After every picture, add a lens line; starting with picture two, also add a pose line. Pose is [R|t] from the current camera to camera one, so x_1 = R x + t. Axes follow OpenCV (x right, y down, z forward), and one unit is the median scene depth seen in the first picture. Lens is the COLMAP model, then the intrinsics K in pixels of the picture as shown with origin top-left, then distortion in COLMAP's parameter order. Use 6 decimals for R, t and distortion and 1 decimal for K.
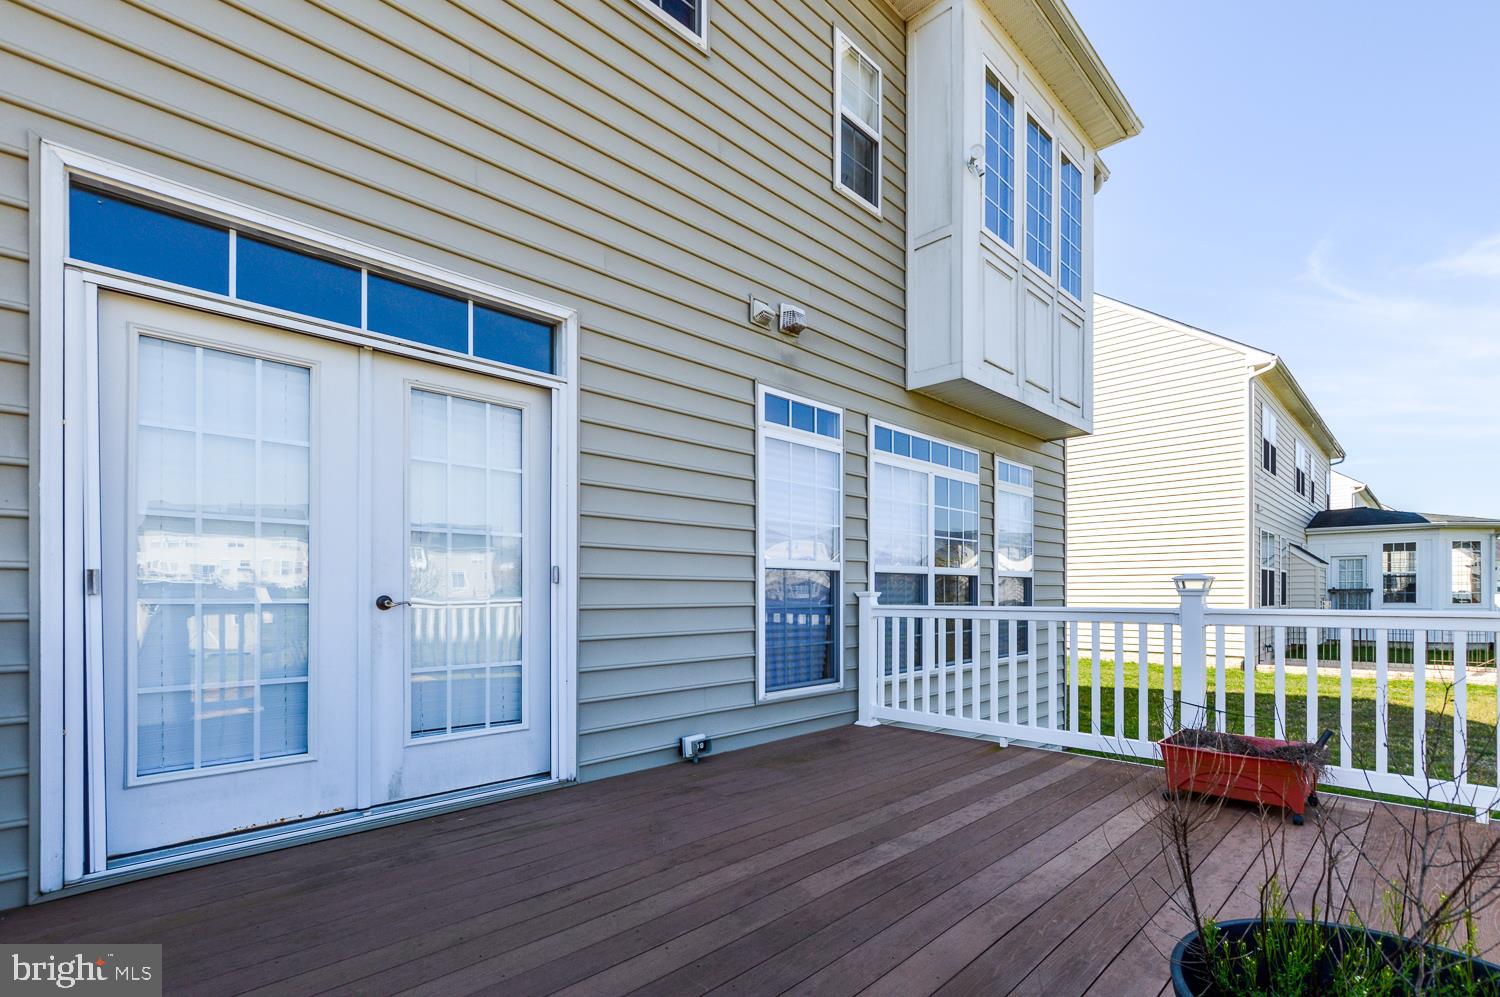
lens RADIAL K [[691.4, 0, 756.7], [0, 691.4, 585.8], [0, 0, 1]] dist [0.004470, 0.000722]
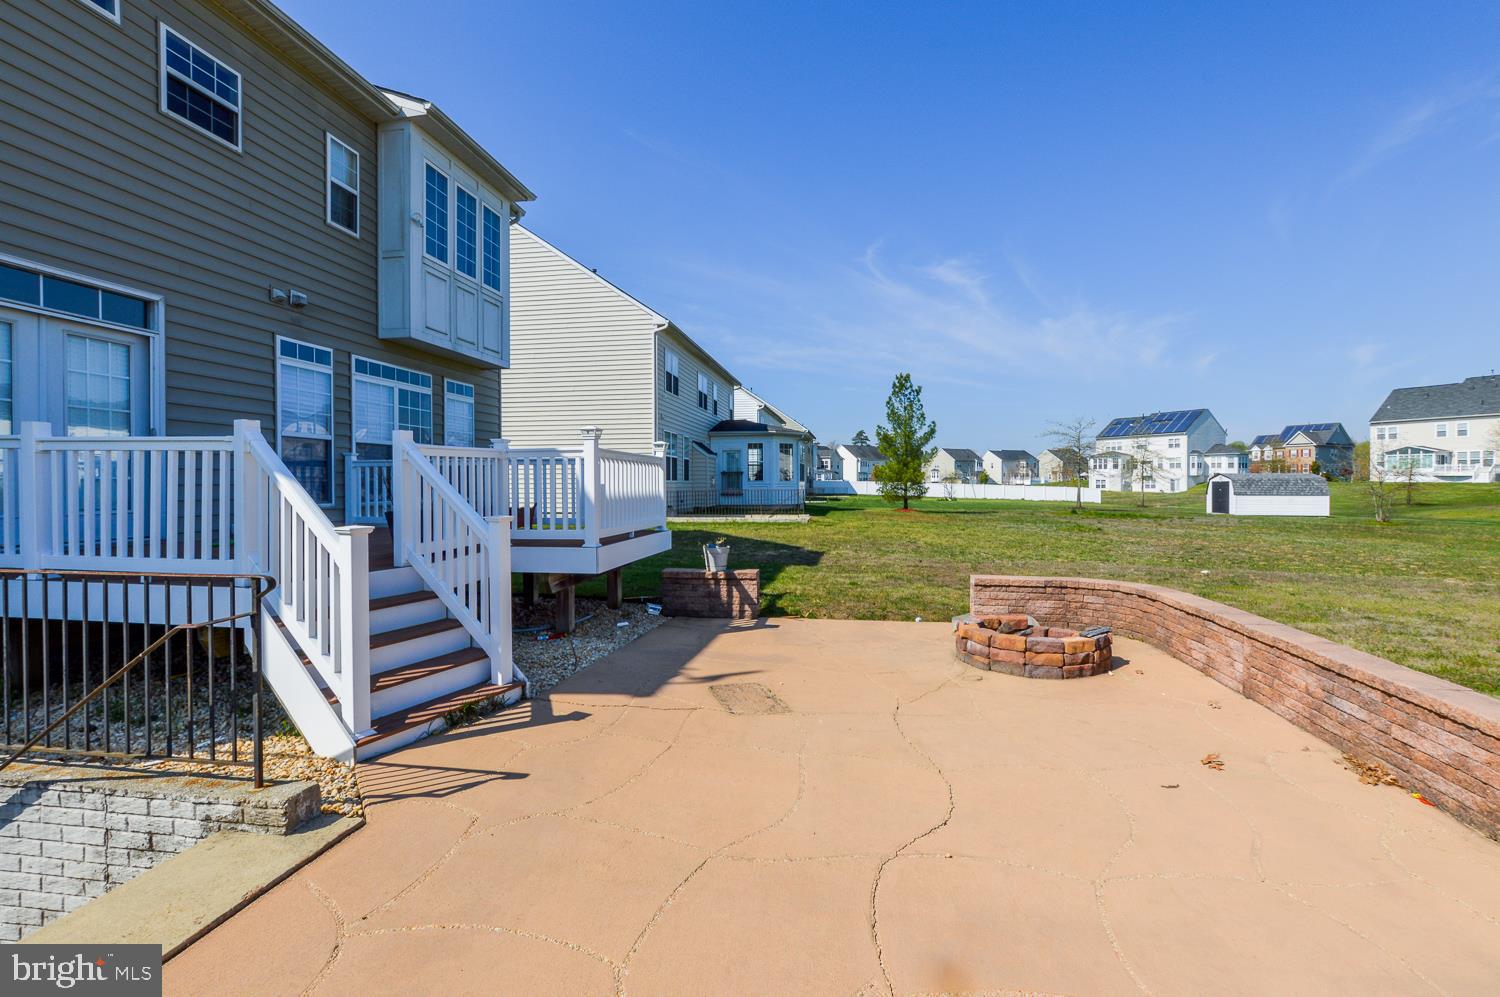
lens RADIAL K [[691.4, 0, 745.2], [0, 691.4, 493.1], [0, 0, 1]] dist [0.004470, 0.000722]
pose [[0.817852, -0.003927, 0.575415, -0.032304], [-0.011052, 0.999685, 0.022532, 0.057987], [-0.575323, -0.024787, 0.817551, -1.001446]]
